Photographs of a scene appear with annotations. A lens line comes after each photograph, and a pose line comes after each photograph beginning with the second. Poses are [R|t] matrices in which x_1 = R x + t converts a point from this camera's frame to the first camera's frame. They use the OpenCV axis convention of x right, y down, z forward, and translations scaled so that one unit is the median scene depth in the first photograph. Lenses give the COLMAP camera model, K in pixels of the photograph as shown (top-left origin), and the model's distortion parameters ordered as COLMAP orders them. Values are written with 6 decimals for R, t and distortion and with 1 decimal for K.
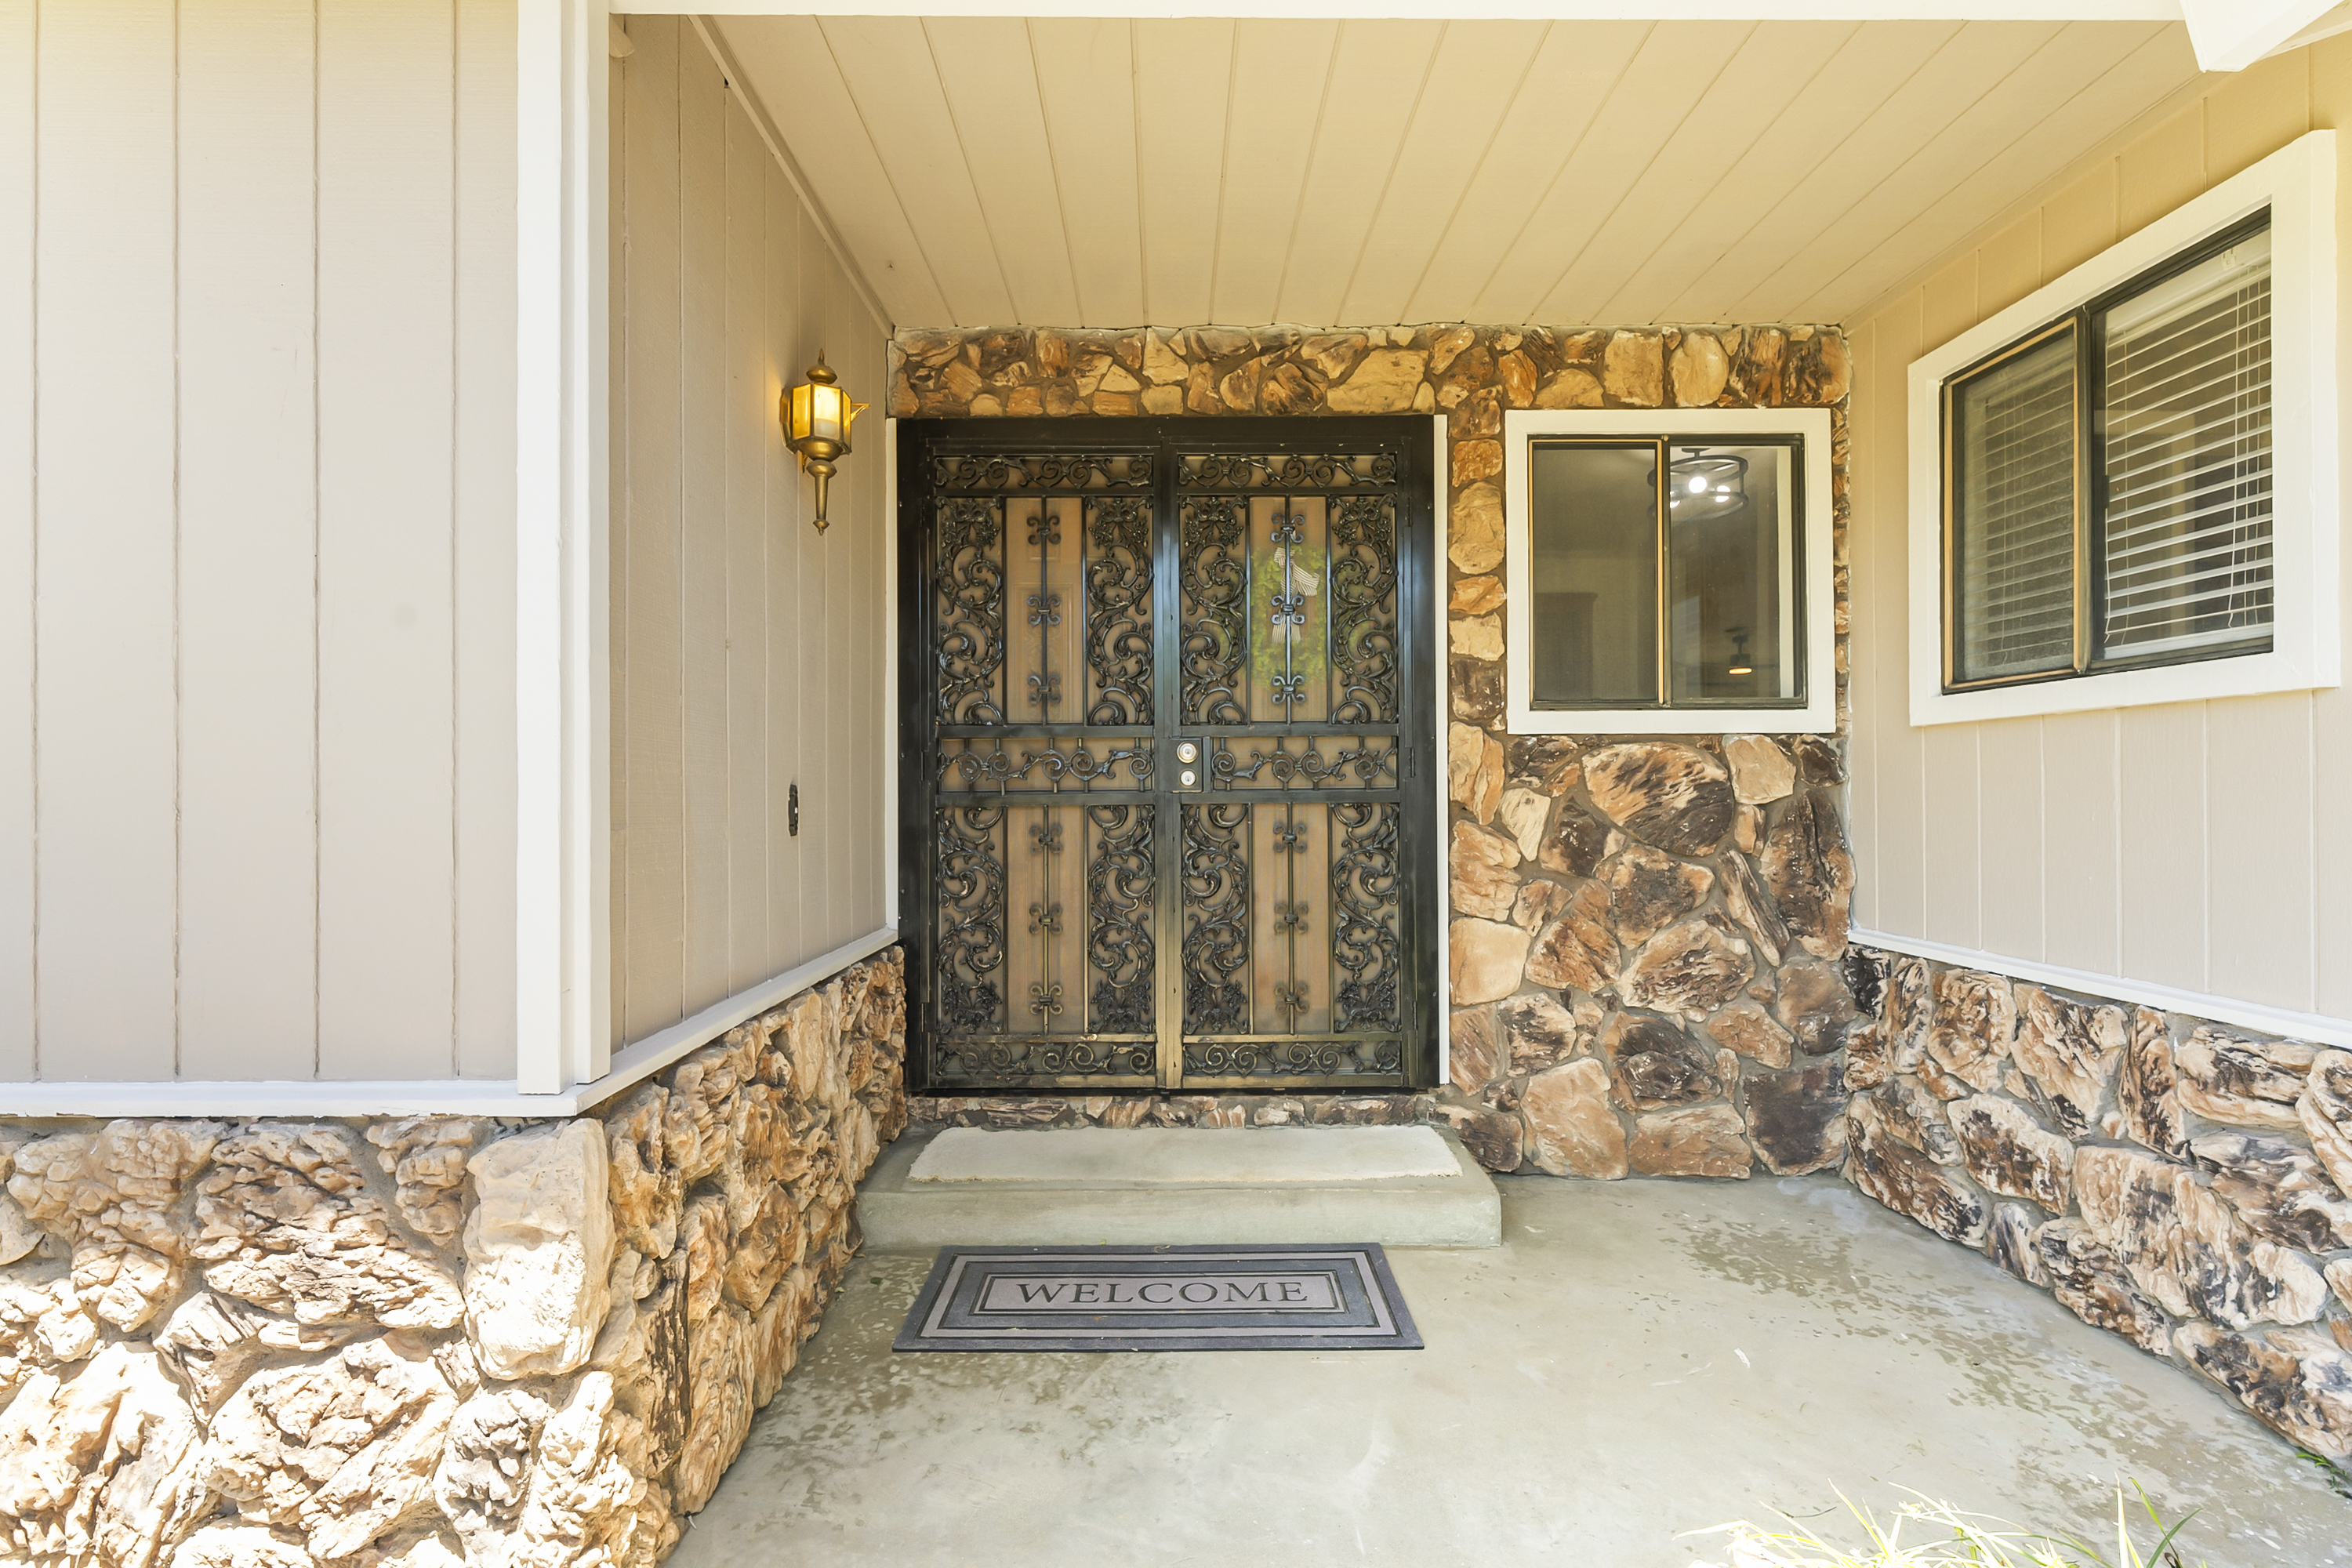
lens RADIAL K [[1035.0, 0, 1169.1], [0, 1035.0, 792.6], [0, 0, 1]] dist [-0.000259, 0.000053]
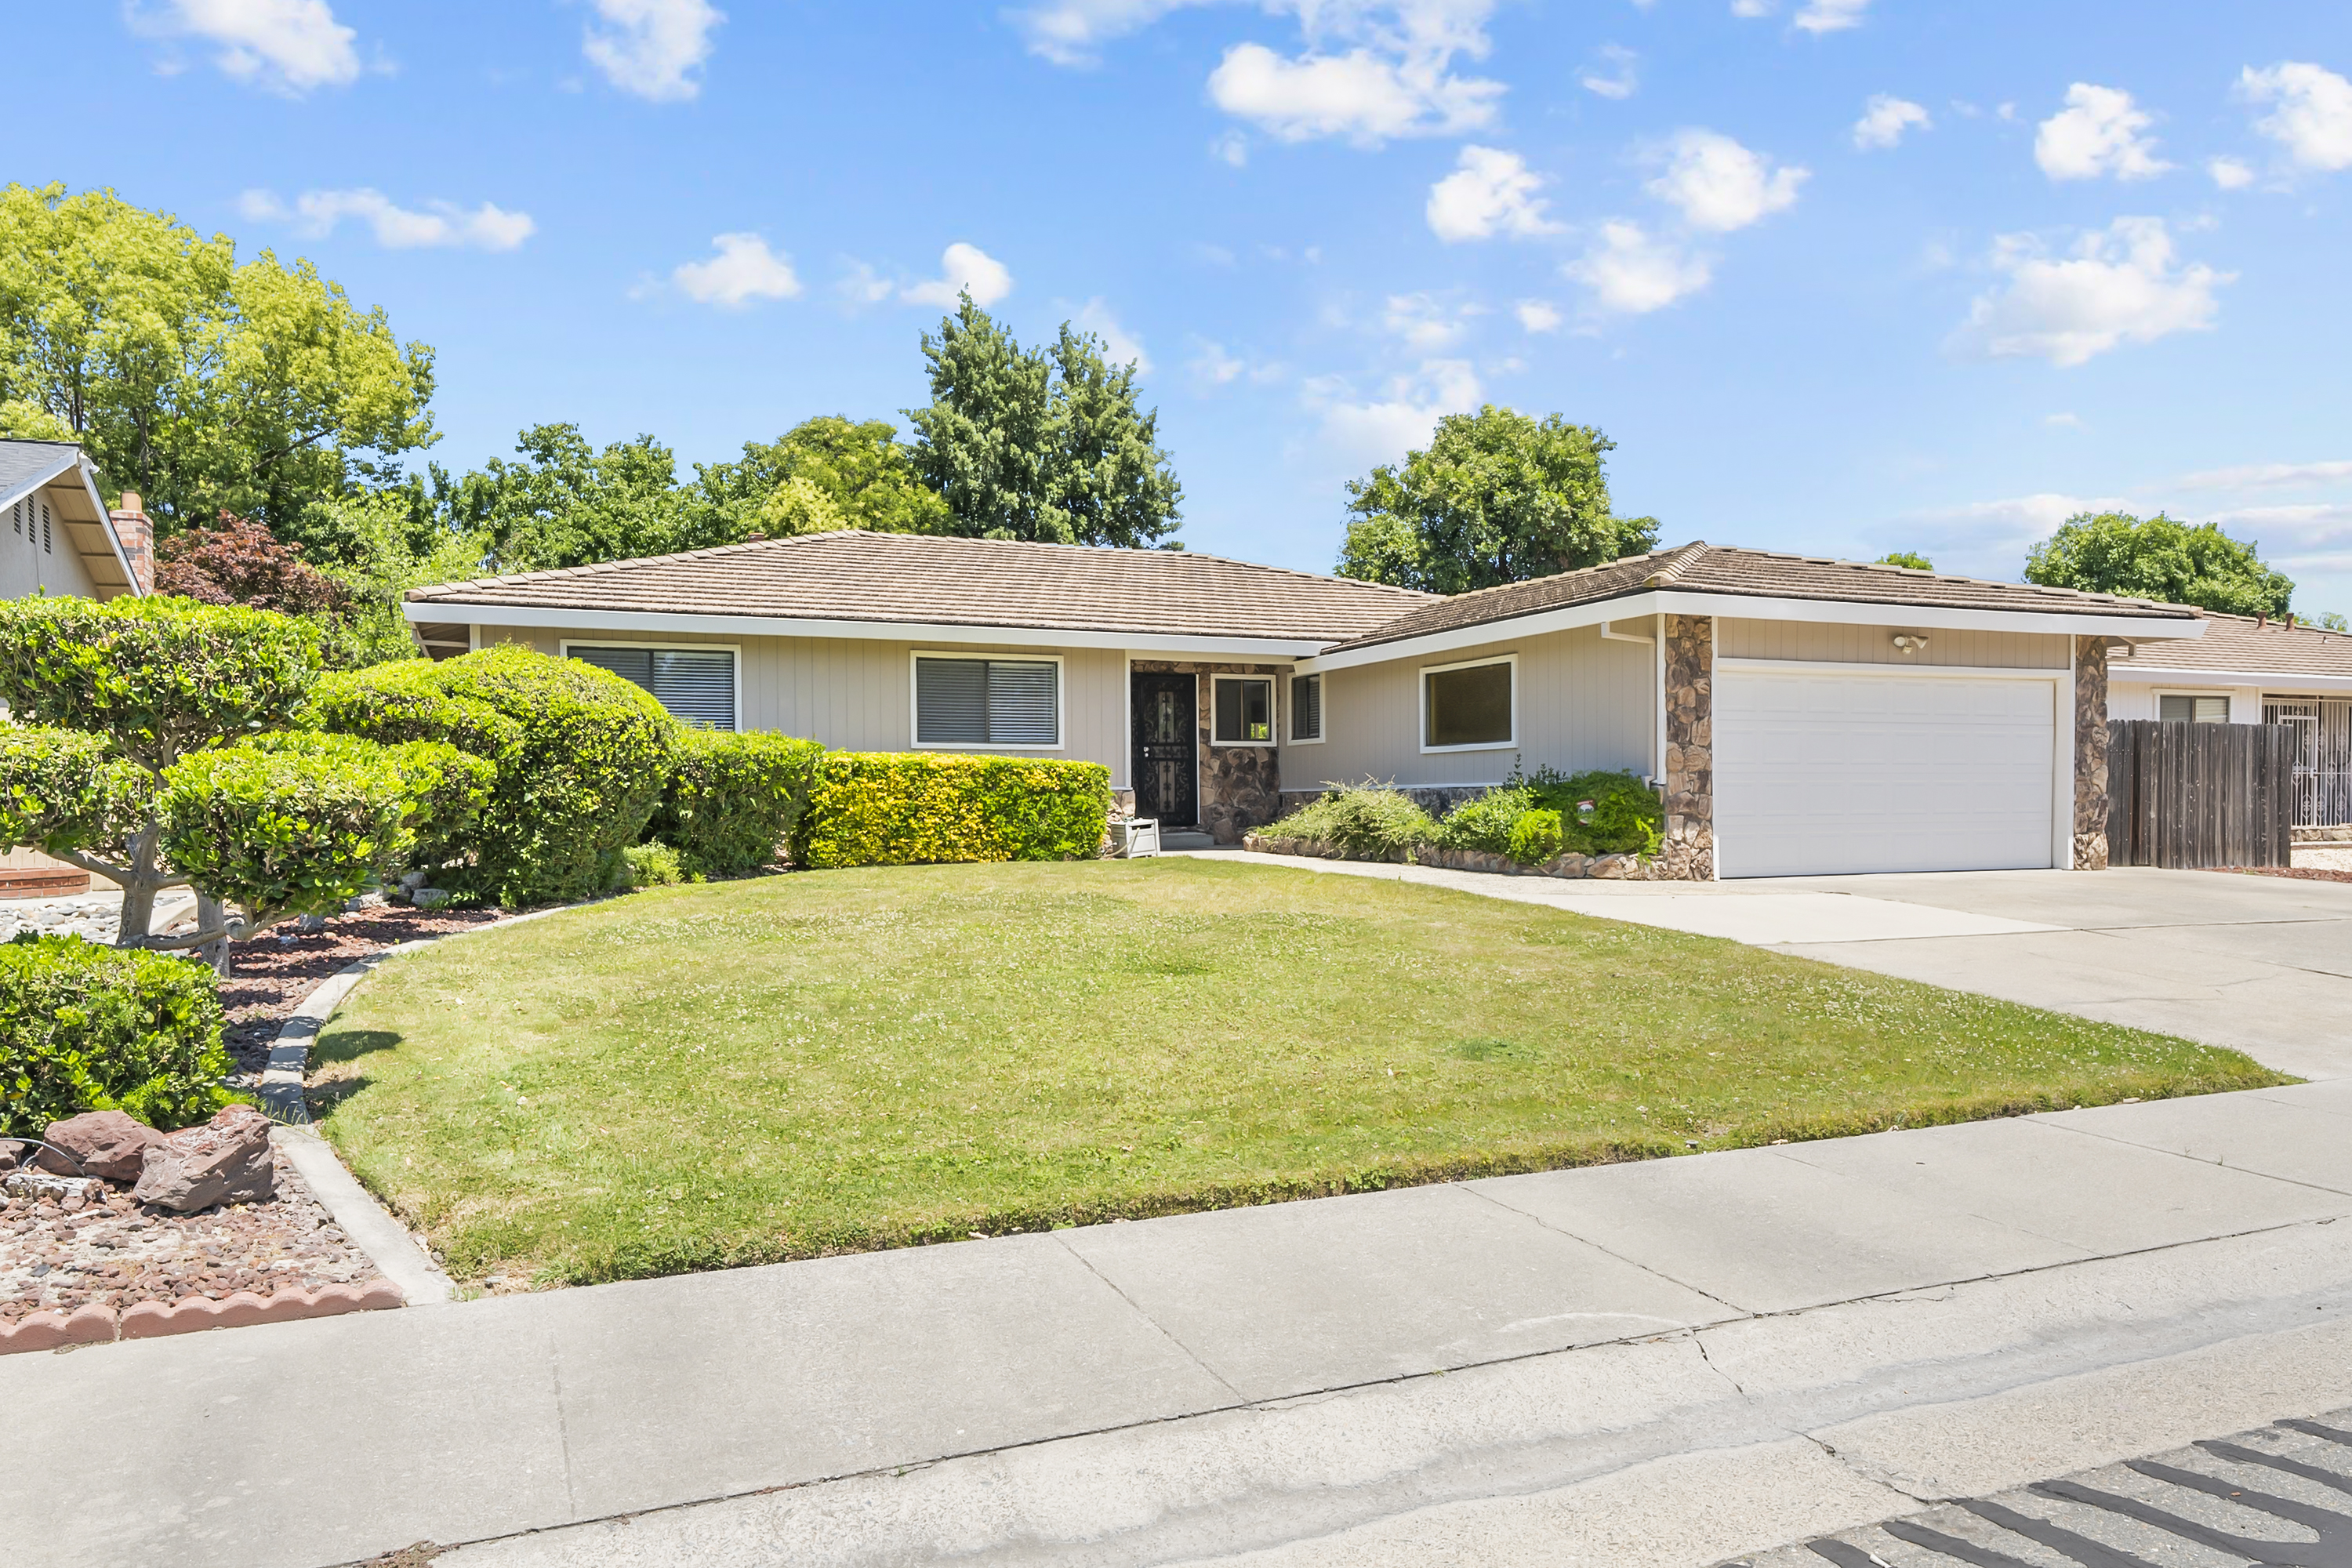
lens RADIAL K [[1558.7, 0, 1156.6], [0, 1558.7, 850.2], [0, 0, 1]] dist [-0.002158, 0.001823]
pose [[0.926489, -0.012207, 0.376125, -2.453046], [-0.000157, 0.999461, 0.032824, 0.174261], [-0.376323, -0.030470, 0.925987, -5.211228]]
